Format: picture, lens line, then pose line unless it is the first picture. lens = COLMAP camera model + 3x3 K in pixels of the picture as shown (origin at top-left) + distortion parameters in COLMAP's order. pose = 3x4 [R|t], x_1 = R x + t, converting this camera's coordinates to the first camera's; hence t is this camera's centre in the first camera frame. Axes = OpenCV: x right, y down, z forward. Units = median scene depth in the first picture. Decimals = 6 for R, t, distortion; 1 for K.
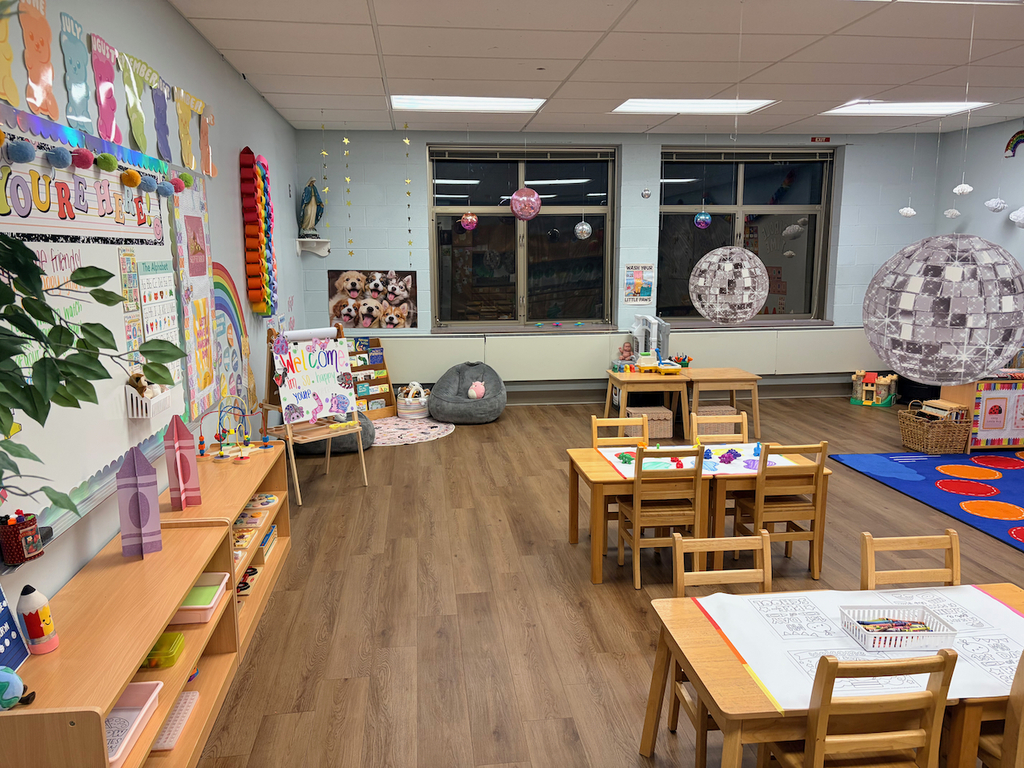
lens RADIAL K [[775.0, 0, 506.9], [0, 775.0, 387.7], [0, 0, 1]] dist [0.031746, -0.026617]
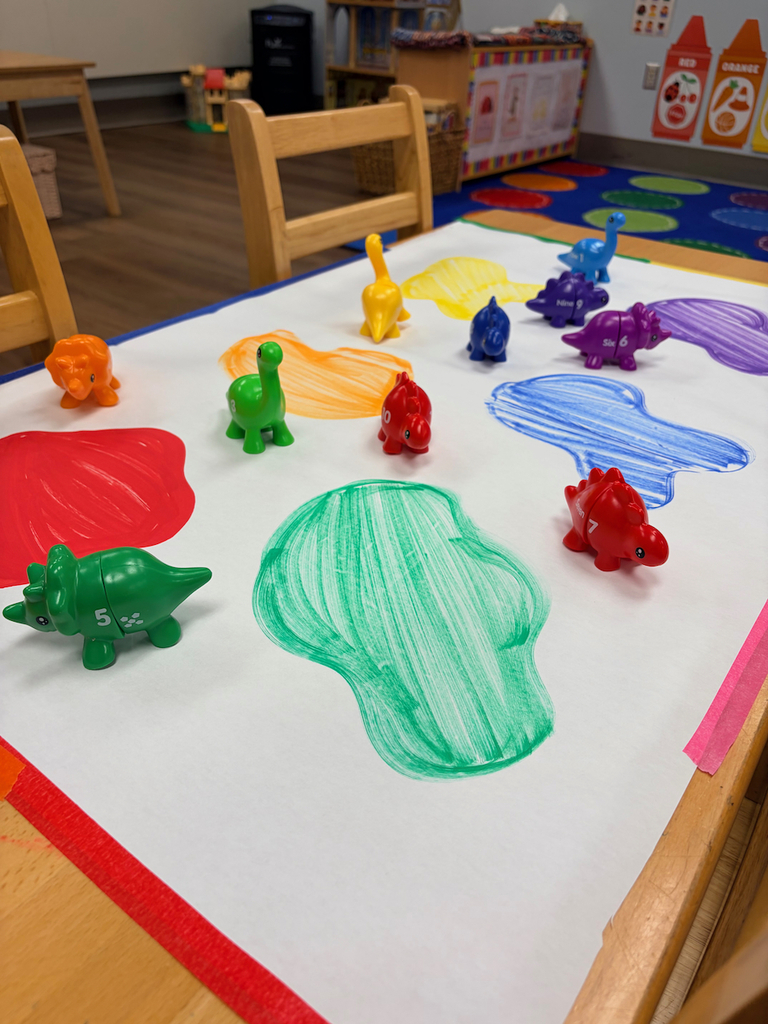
lens RADIAL K [[775.0, 0, 384.0], [0, 775.0, 514.8], [0, 0, 1]] dist [0.031746, -0.026617]
pose [[0.688573, -0.387170, 0.613162, 0.080851], [0.086315, 0.883292, 0.460808, 0.022206], [-0.720012, -0.264375, 0.641630, 0.564580]]
